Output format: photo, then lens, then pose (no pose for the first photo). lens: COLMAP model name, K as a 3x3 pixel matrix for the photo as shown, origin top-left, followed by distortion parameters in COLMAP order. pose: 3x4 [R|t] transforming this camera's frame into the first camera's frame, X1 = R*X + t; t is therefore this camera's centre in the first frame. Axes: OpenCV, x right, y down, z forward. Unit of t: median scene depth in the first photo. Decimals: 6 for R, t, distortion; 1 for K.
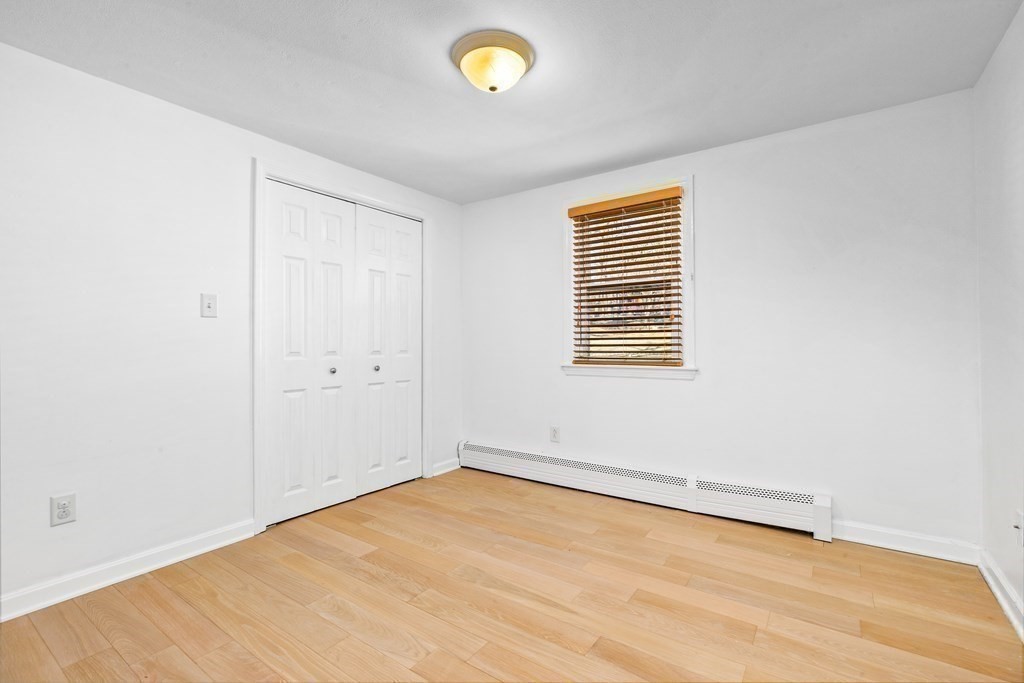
lens RADIAL K [[455.6, 0, 510.6], [0, 455.6, 340.6], [0, 0, 1]] dist [-0.009649, 0.002493]
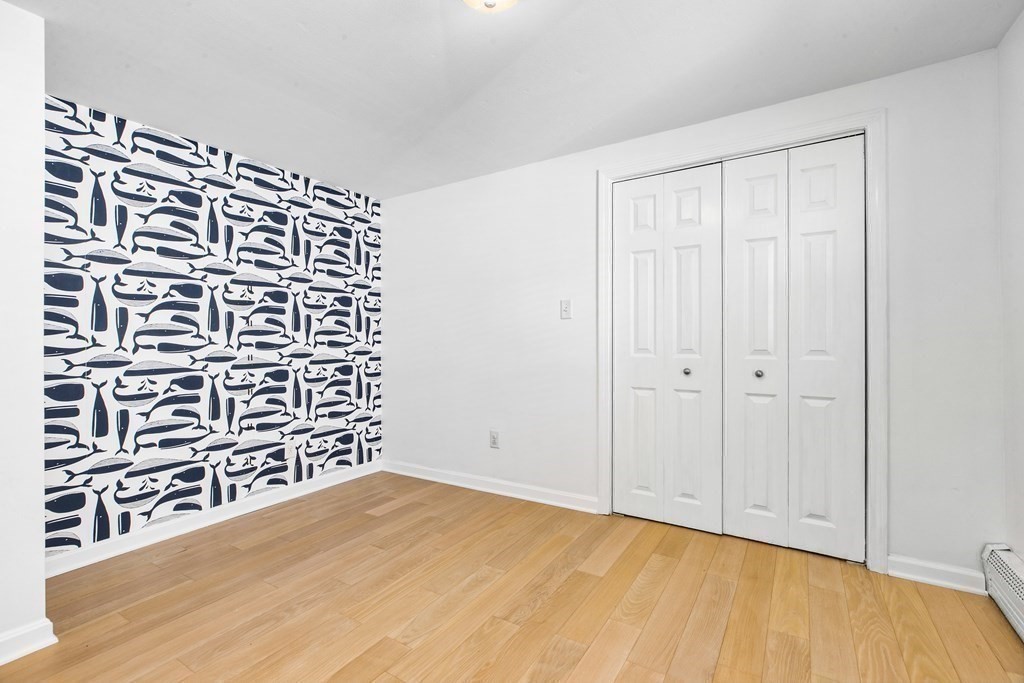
lens RADIAL K [[455.6, 0, 510.8], [0, 455.6, 341.7], [0, 0, 1]] dist [-0.009649, 0.002493]
pose [[0.056899, 0.006694, -0.998358, 0.515961], [0.010595, 0.999917, 0.007308, 0.000144], [0.998324, -0.010993, 0.056823, 0.717913]]
